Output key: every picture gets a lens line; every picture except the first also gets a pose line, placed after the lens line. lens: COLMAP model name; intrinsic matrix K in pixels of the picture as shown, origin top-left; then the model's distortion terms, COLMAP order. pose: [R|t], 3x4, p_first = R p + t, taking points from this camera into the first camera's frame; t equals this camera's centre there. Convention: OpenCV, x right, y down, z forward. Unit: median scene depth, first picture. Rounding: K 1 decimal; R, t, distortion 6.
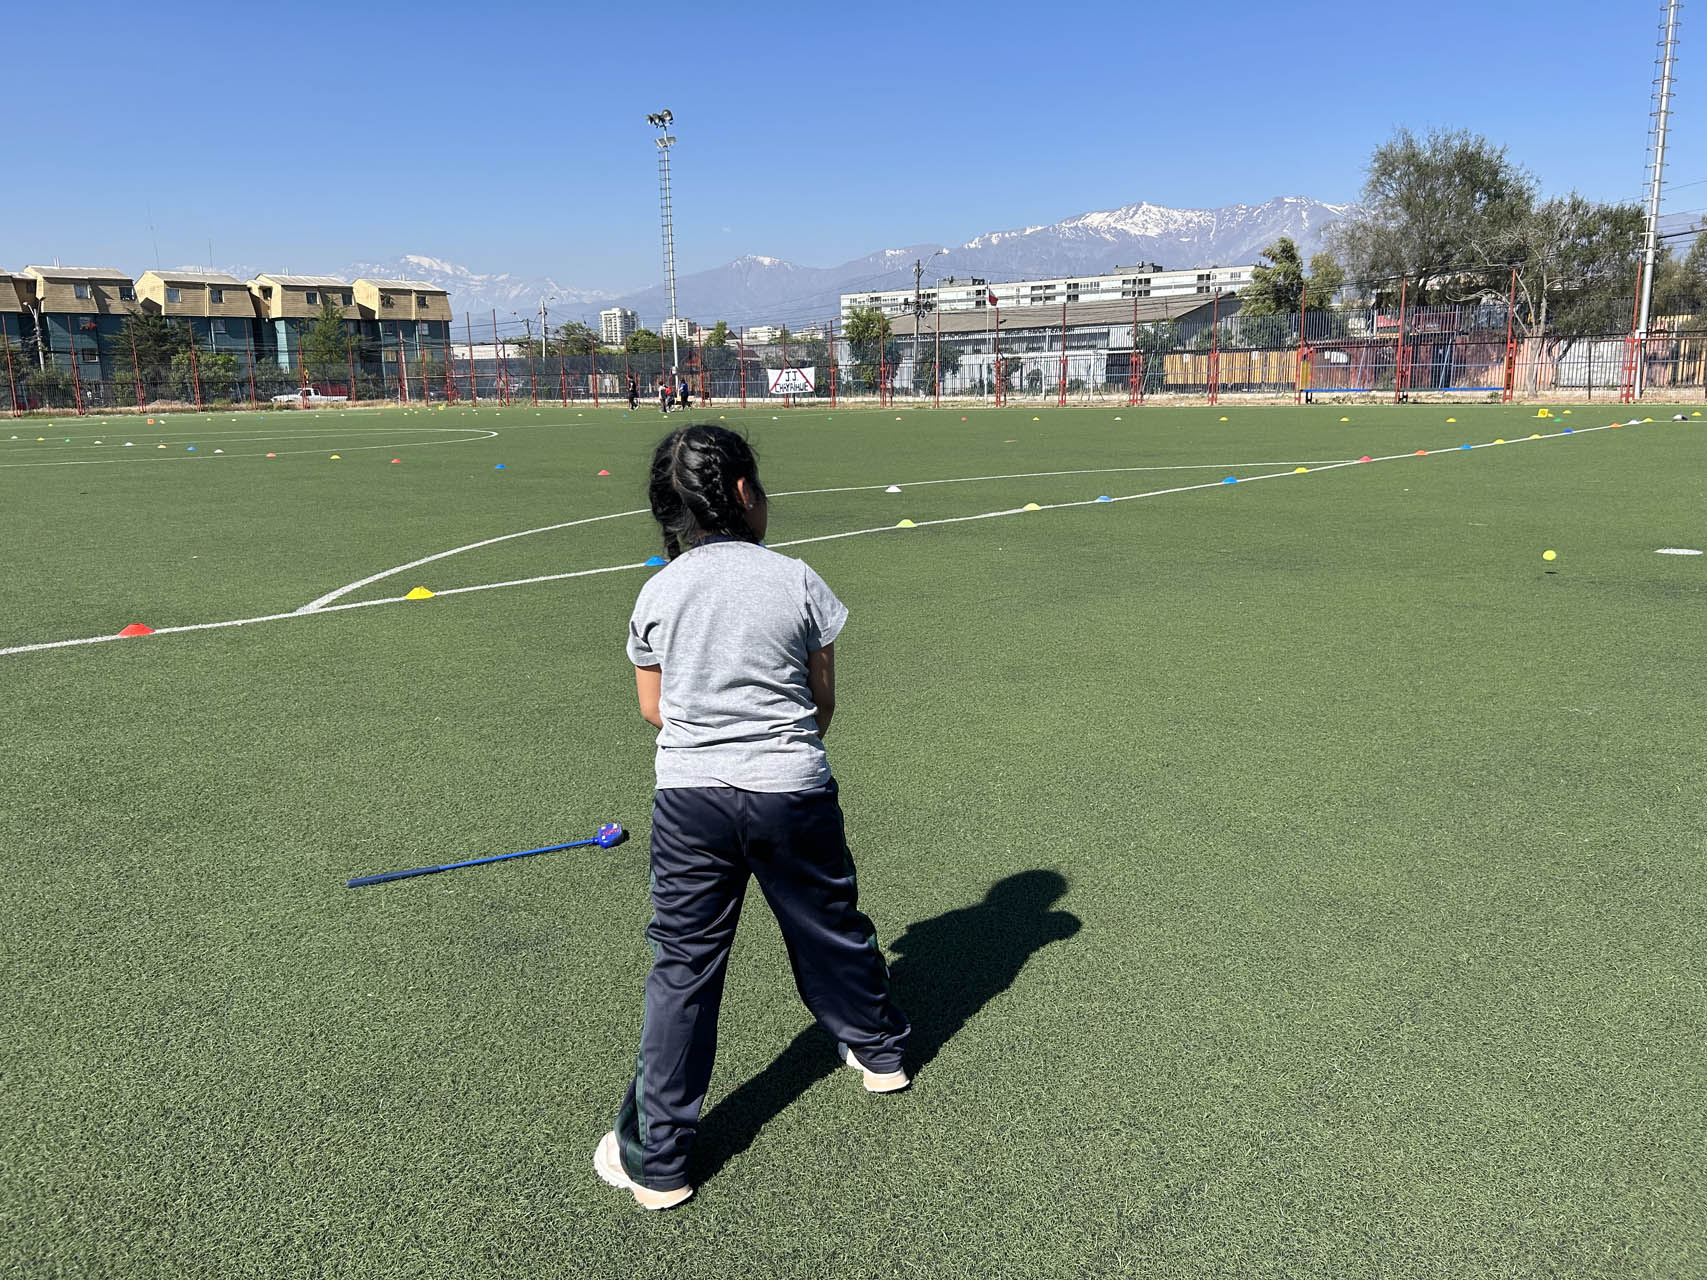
lens RADIAL K [[1293.7, 0, 866.8], [0, 1293.7, 638.2], [0, 0, 1]] dist [0.044753, -0.057994]
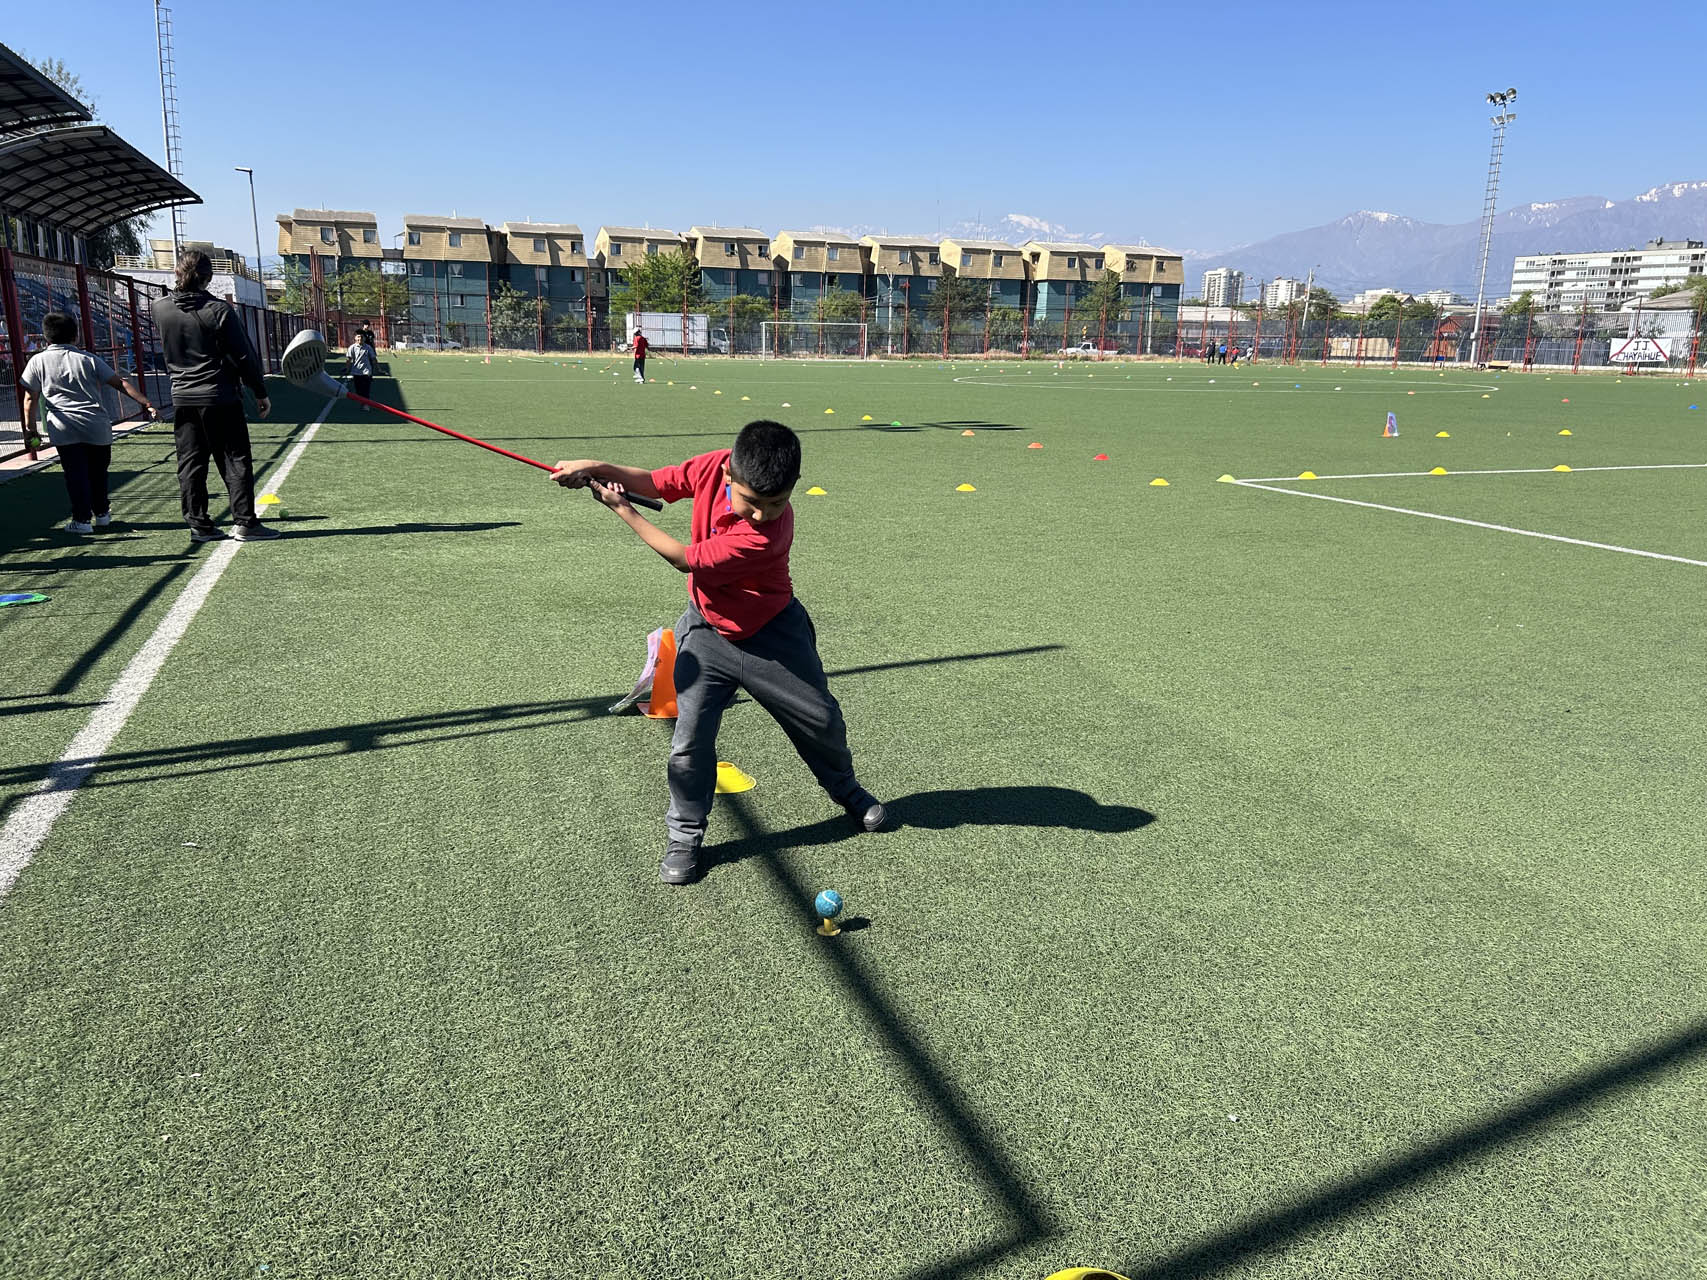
lens RADIAL K [[1293.7, 0, 834.3], [0, 1293.7, 653.7], [0, 0, 1]] dist [0.044753, -0.057994]
pose [[0.899882, 0.135947, -0.414405, -0.097333], [-0.119162, 0.990663, 0.066230, 0.028974], [0.419539, -0.010218, 0.907680, -0.129495]]
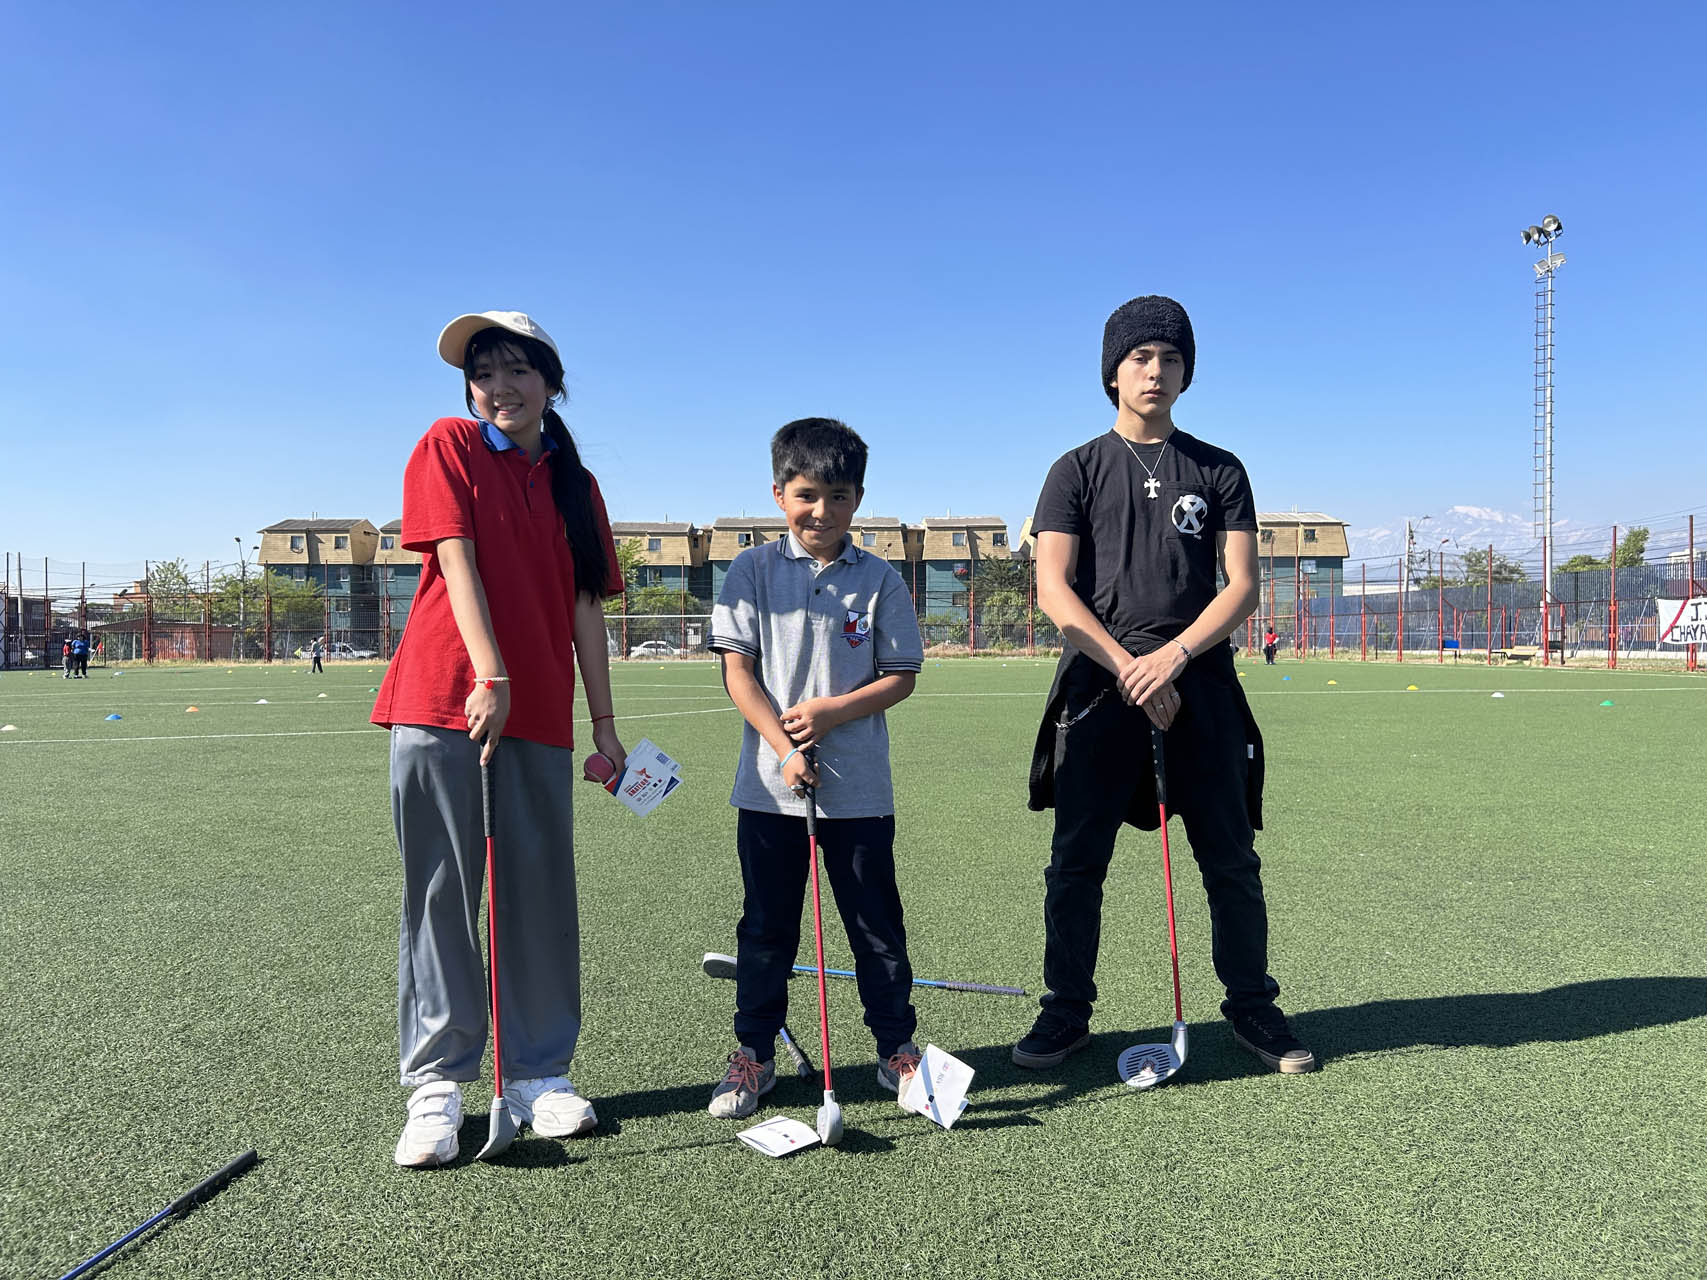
lens RADIAL K [[1293.7, 0, 837.7], [0, 1293.7, 641.0], [0, 0, 1]] dist [0.044753, -0.057994]
pose [[0.717414, 0.014461, -0.696497, 0.031745], [-0.143757, 0.981339, -0.127698, -0.041663], [0.681653, 0.191739, 0.706106, 0.223436]]
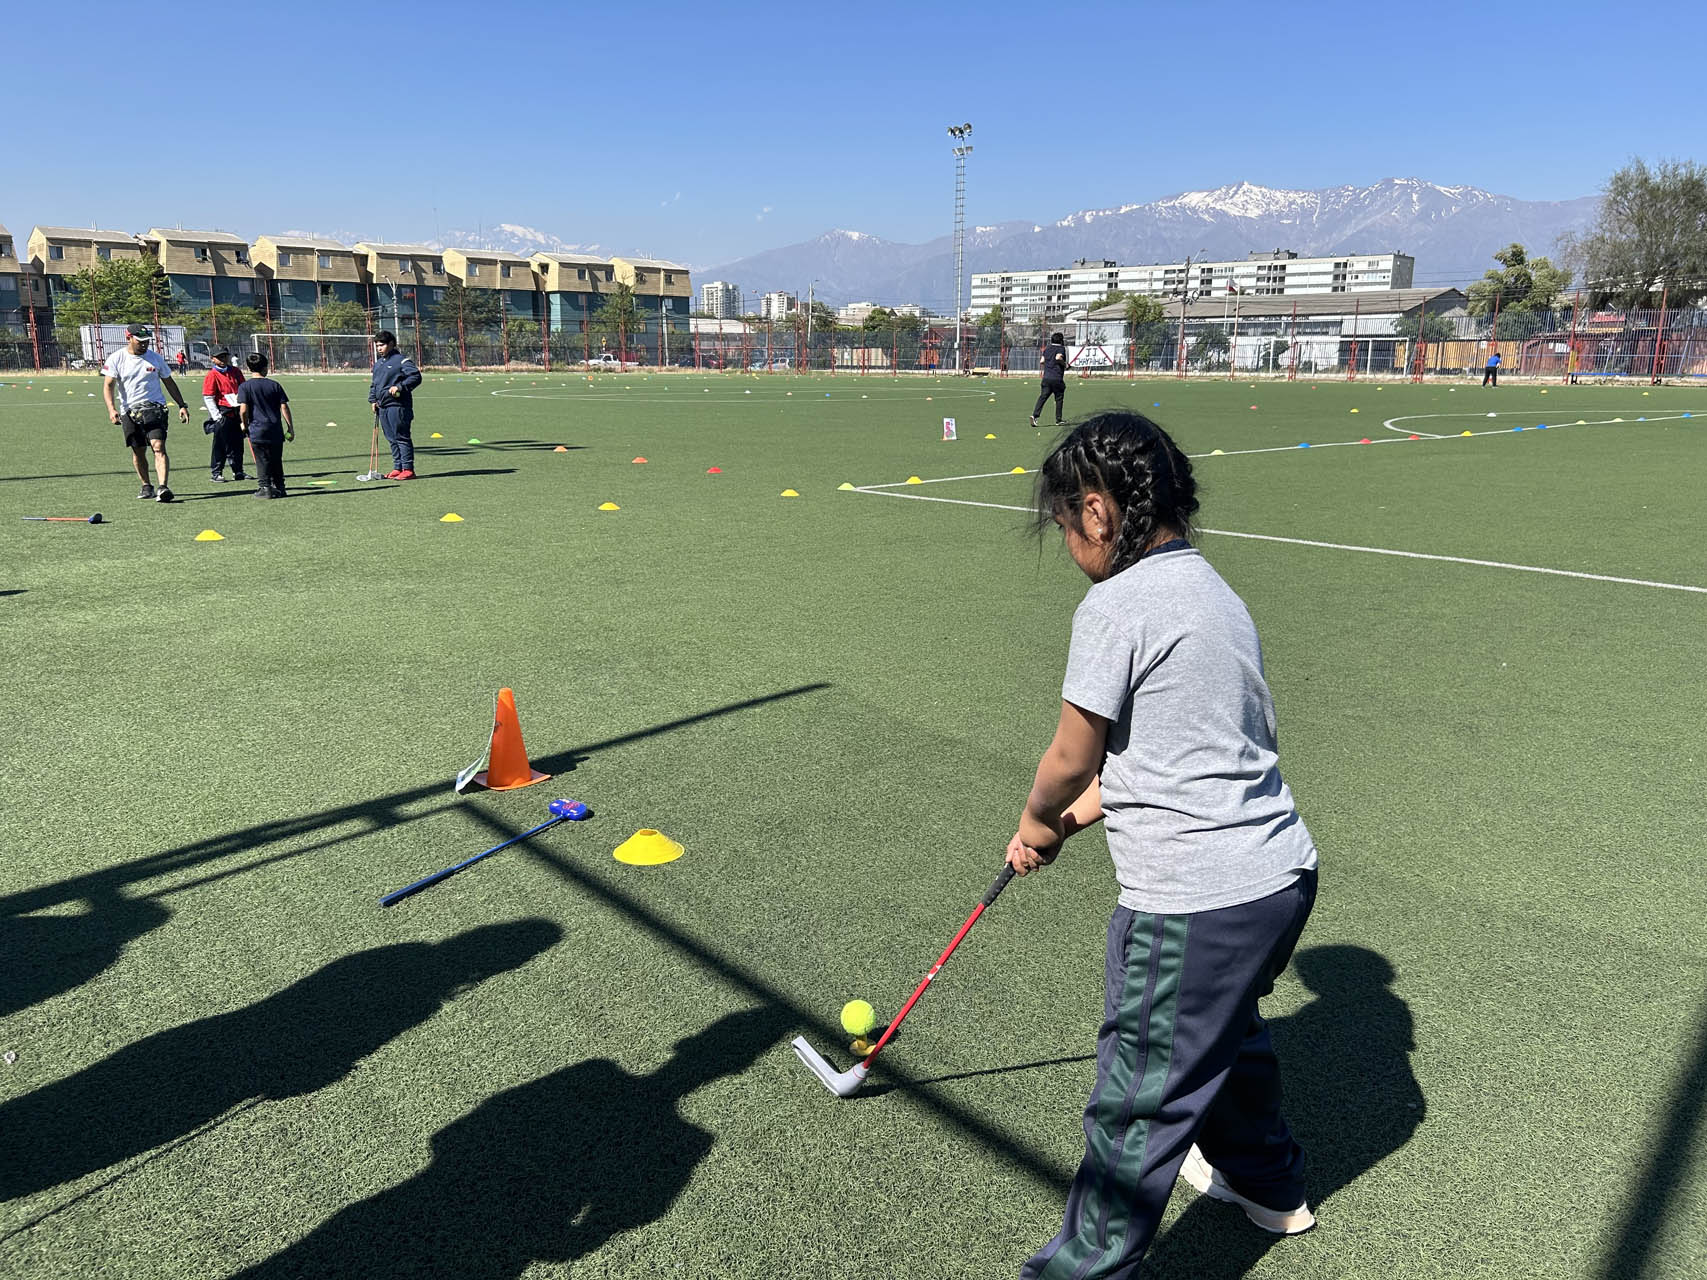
lens RADIAL K [[1293.7, 0, 839.9], [0, 1293.7, 654.5], [0, 0, 1]] dist [0.044753, -0.057994]
pose [[0.996461, 0.041556, -0.073071, -0.107259], [-0.039451, 0.998770, 0.030023, 0.029101], [0.074229, -0.027034, 0.996875, -0.130612]]
